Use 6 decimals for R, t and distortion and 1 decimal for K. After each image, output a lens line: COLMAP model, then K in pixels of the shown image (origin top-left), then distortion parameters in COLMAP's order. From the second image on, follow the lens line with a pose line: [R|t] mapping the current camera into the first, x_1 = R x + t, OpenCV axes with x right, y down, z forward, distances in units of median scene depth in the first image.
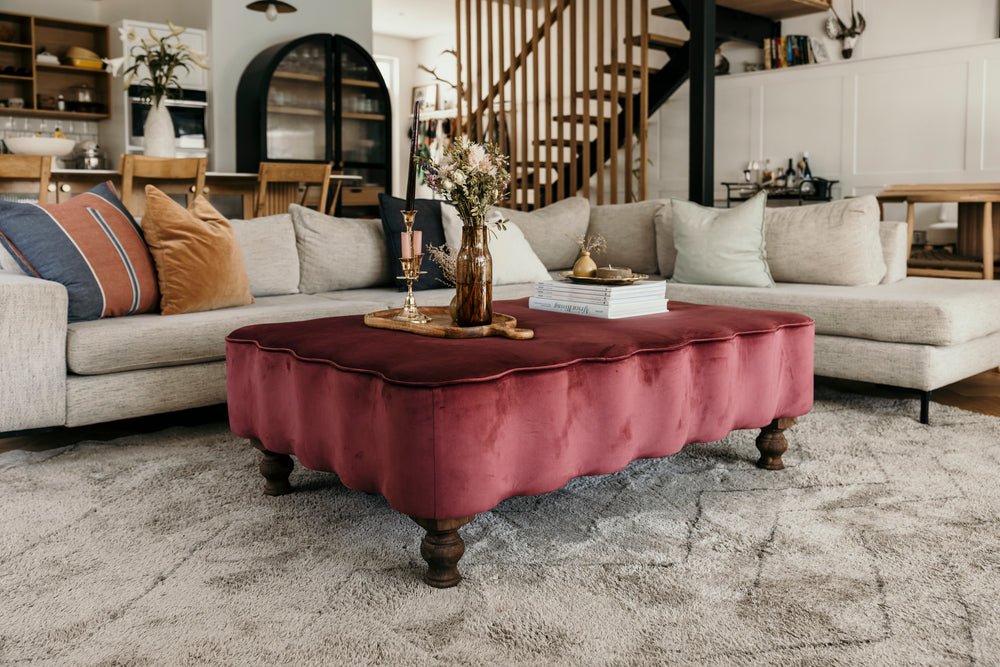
lens RADIAL K [[844.3, 0, 503.5], [0, 844.3, 382.5], [0, 0, 1]] dist [0.006132, 0.010927]
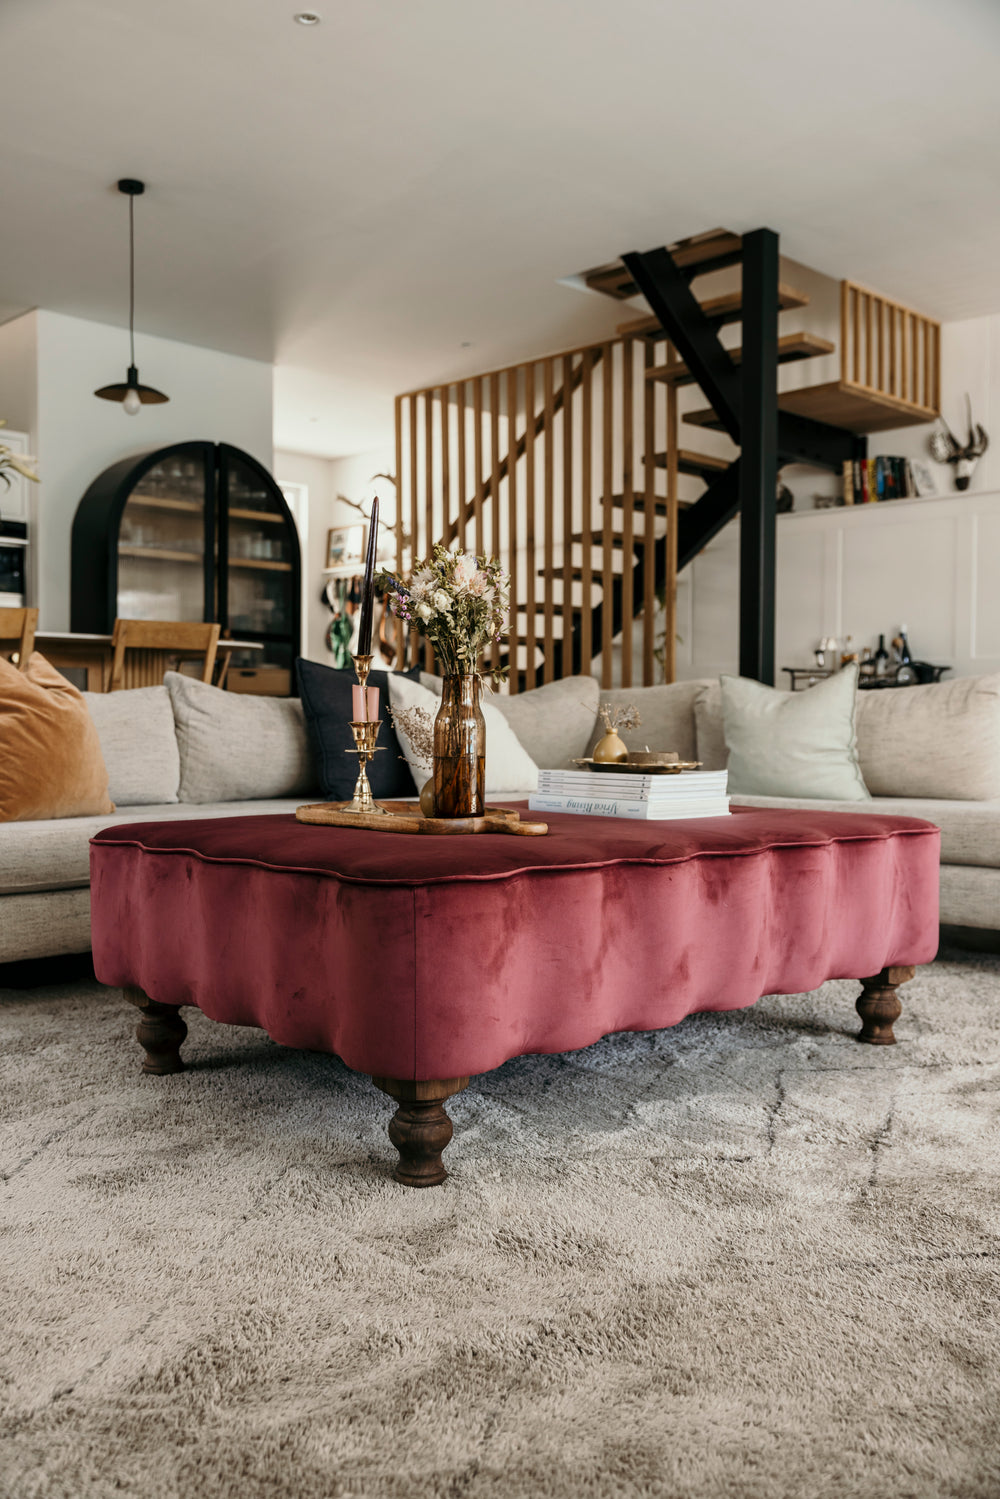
lens RADIAL K [[1265.6, 0, 476.4], [0, 1265.6, 969.0], [0, 0, 1]] dist [0.006132, 0.010927]
pose [[0.999378, 0.004132, 0.035025, -0.056407], [-0.003118, 0.999576, -0.028966, 0.084400], [-0.035130, 0.028839, 0.998967, -0.029858]]
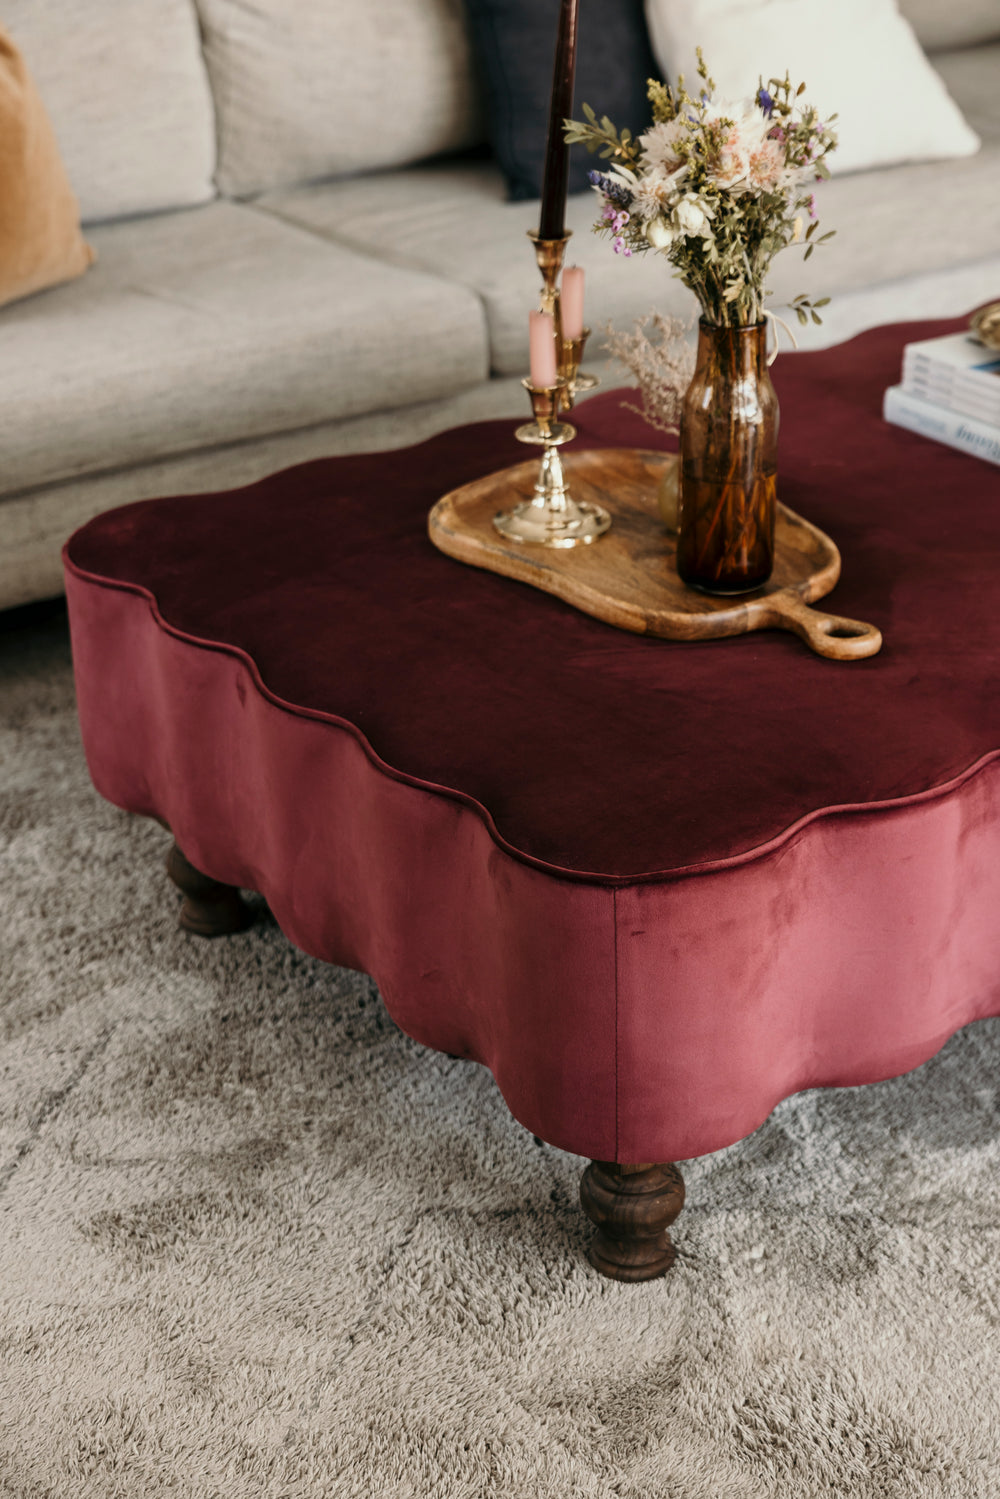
lens RADIAL K [[2923.5, 0, 499.1], [0, 2923.5, 878.3], [0, 0, 1]] dist [0.060446, 0.000000]
pose [[0.993725, 0.039287, -0.104725, 0.007188], [0.003217, 0.925860, 0.377854, -0.442128], [0.111806, -0.375820, 0.919923, -0.253138]]
